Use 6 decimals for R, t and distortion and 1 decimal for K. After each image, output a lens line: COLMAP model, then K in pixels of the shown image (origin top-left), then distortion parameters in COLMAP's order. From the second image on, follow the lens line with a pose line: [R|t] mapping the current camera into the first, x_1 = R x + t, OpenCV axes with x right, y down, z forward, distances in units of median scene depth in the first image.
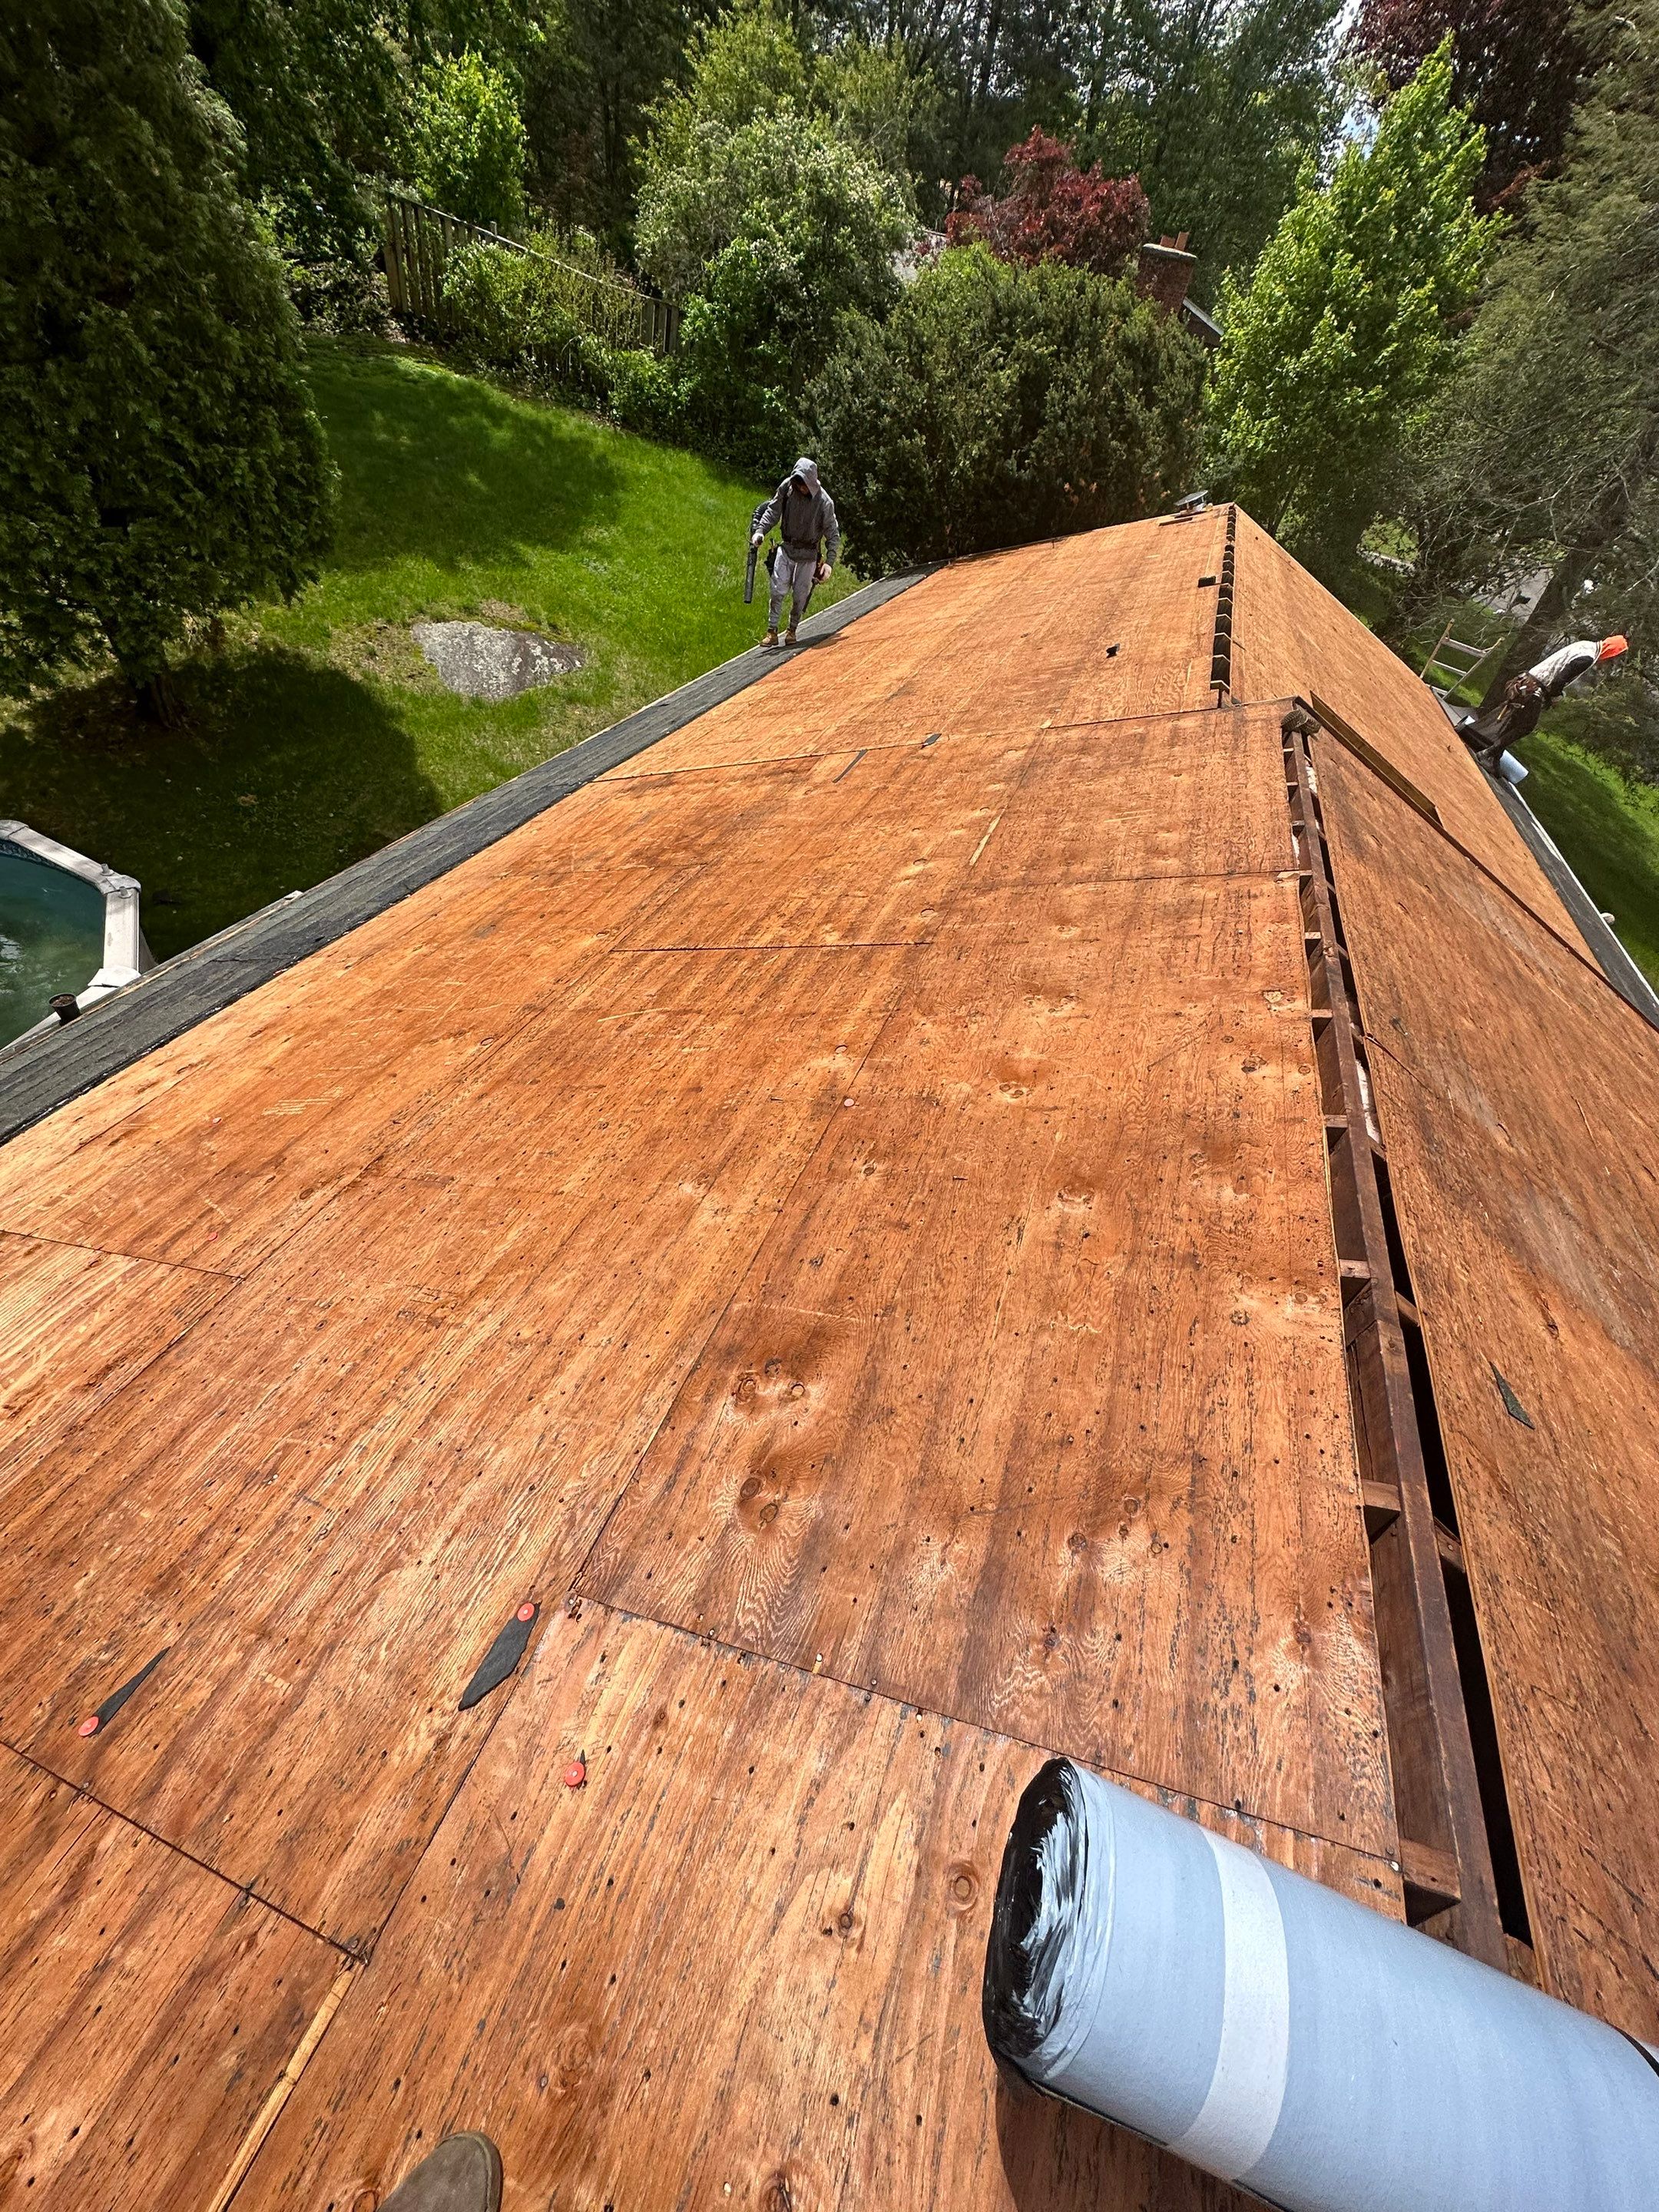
lens RADIAL K [[886.7, 0, 829.5], [0, 886.7, 1106.0], [0, 0, 1]] dist [-0.006024, 0.003454]
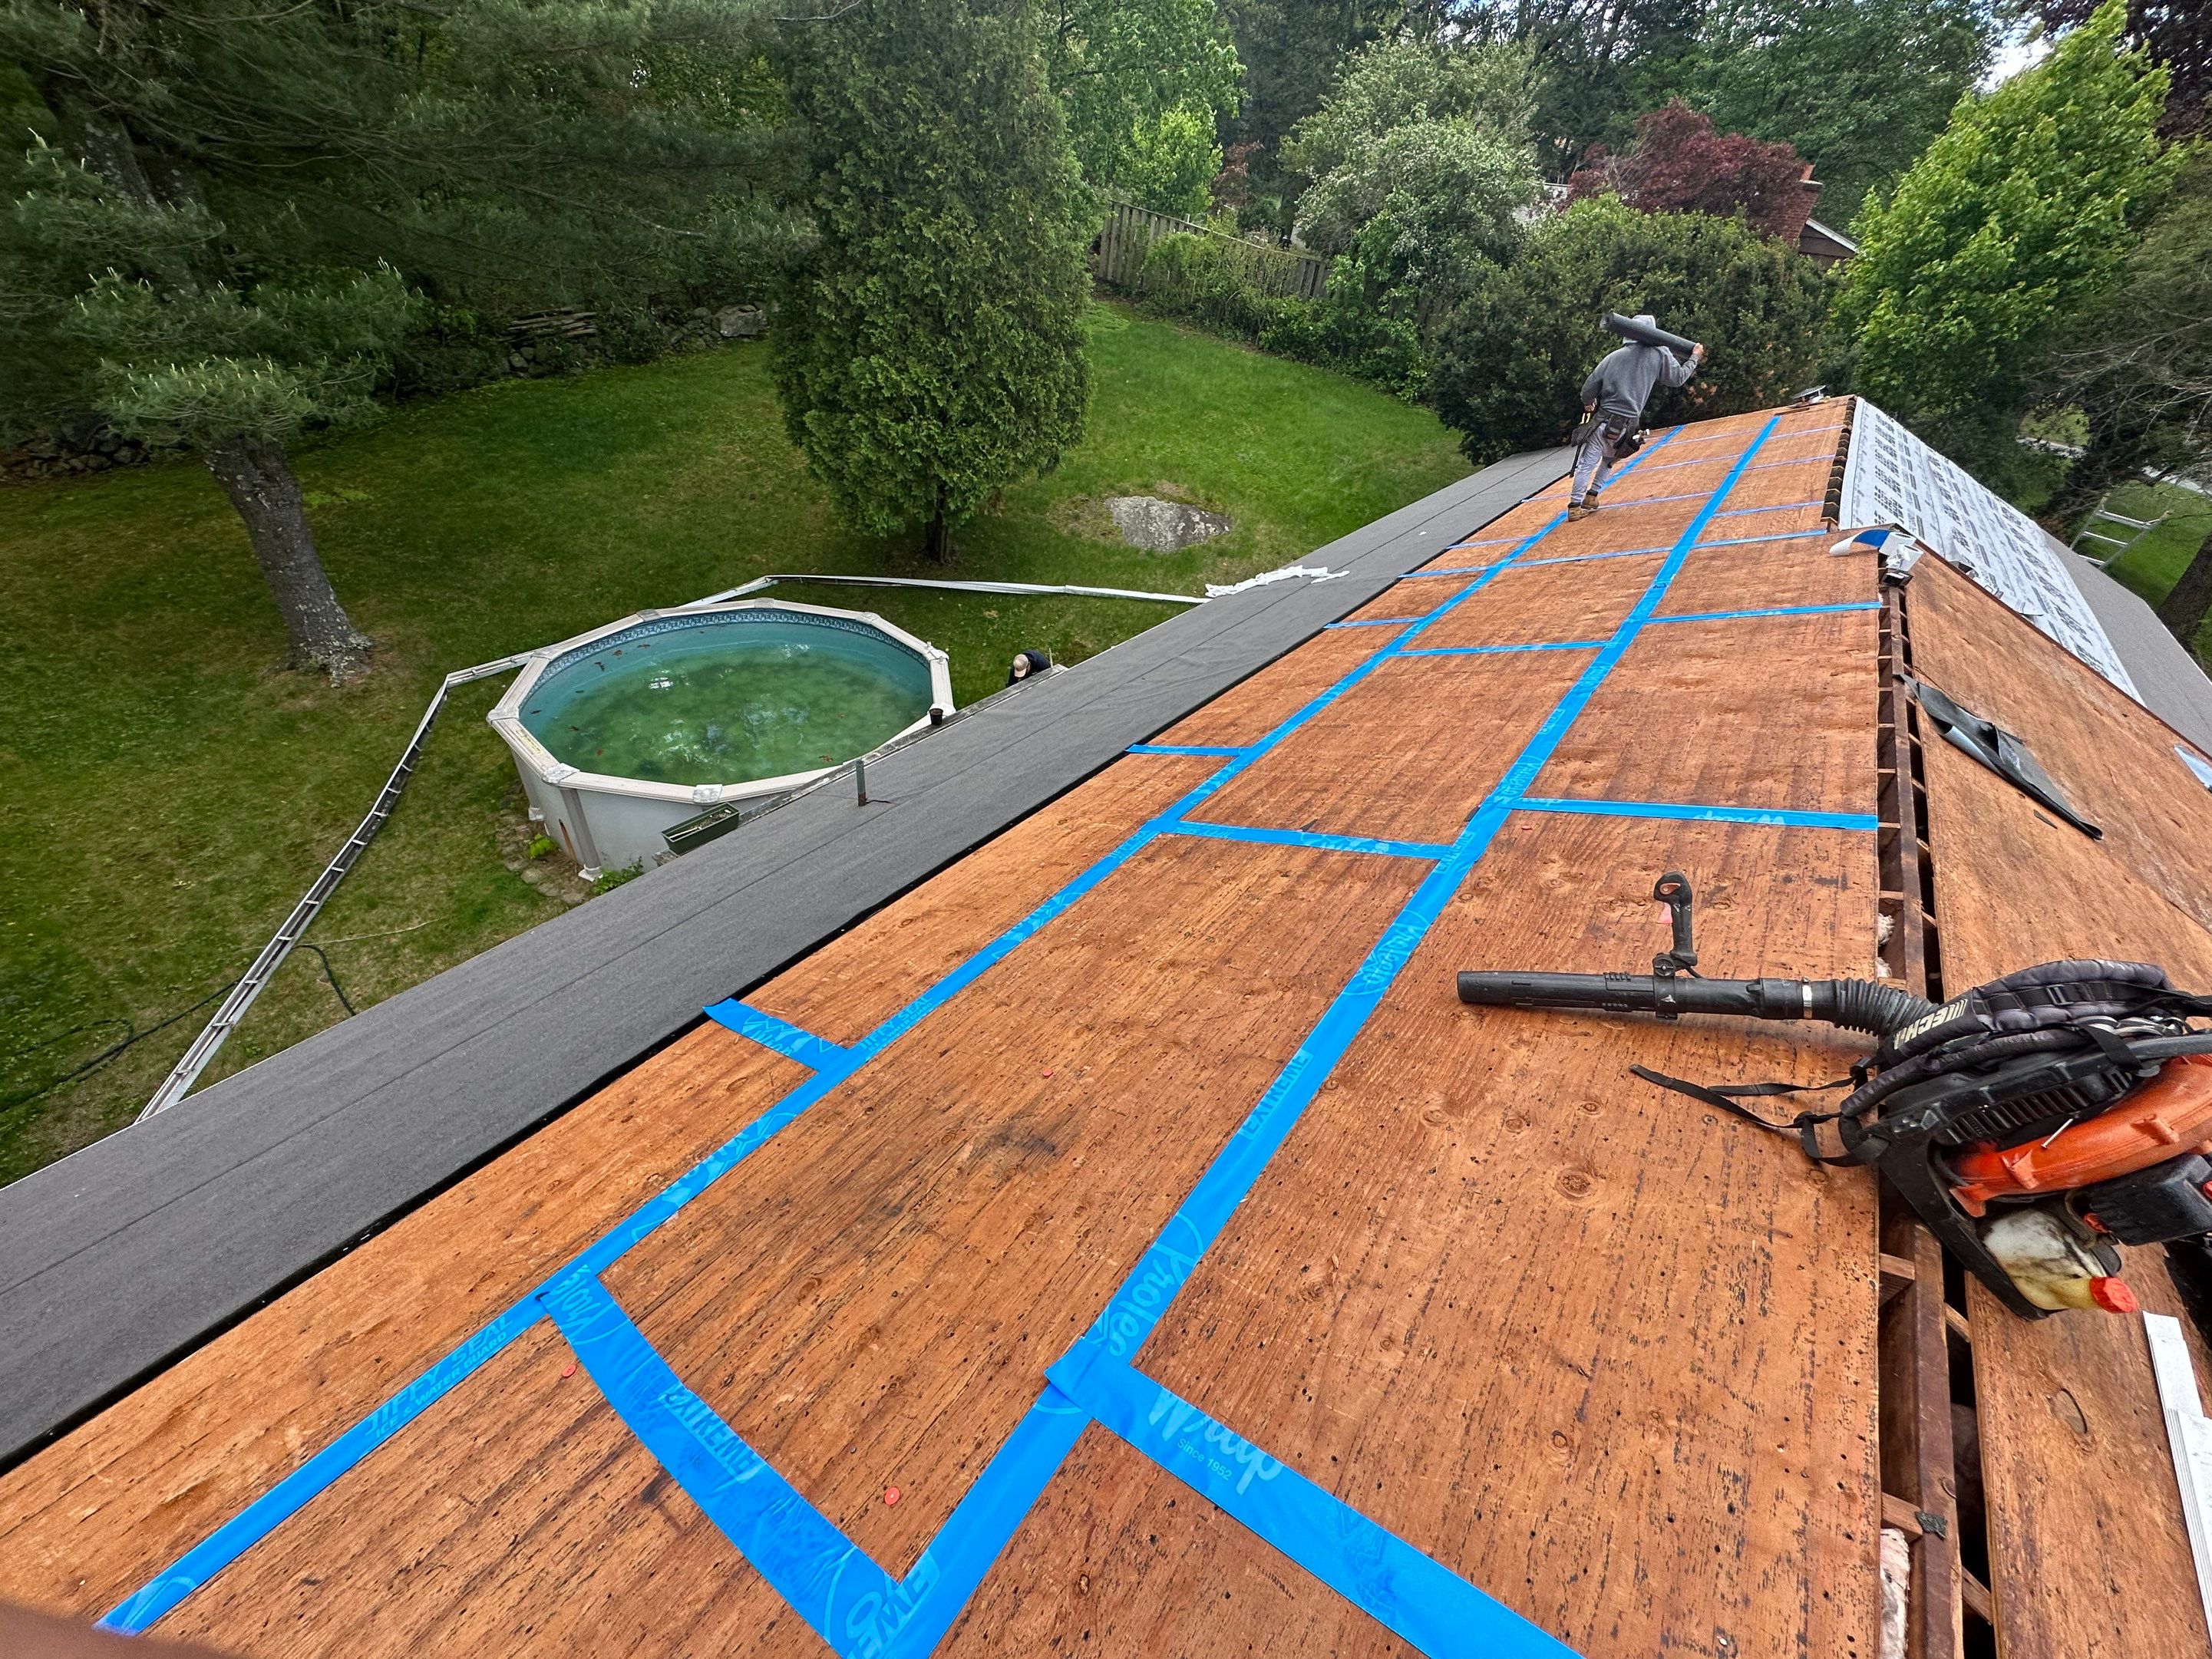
lens RADIAL K [[886.6, 0, 1106.0], [0, 886.6, 829.5], [0, 0, 1]] dist [-0.006024, 0.003454]
pose [[0.956770, 0.104637, -0.271372, -0.070544], [-0.145505, 0.980091, -0.135094, 0.118381], [0.251833, 0.168740, 0.952947, -0.172049]]
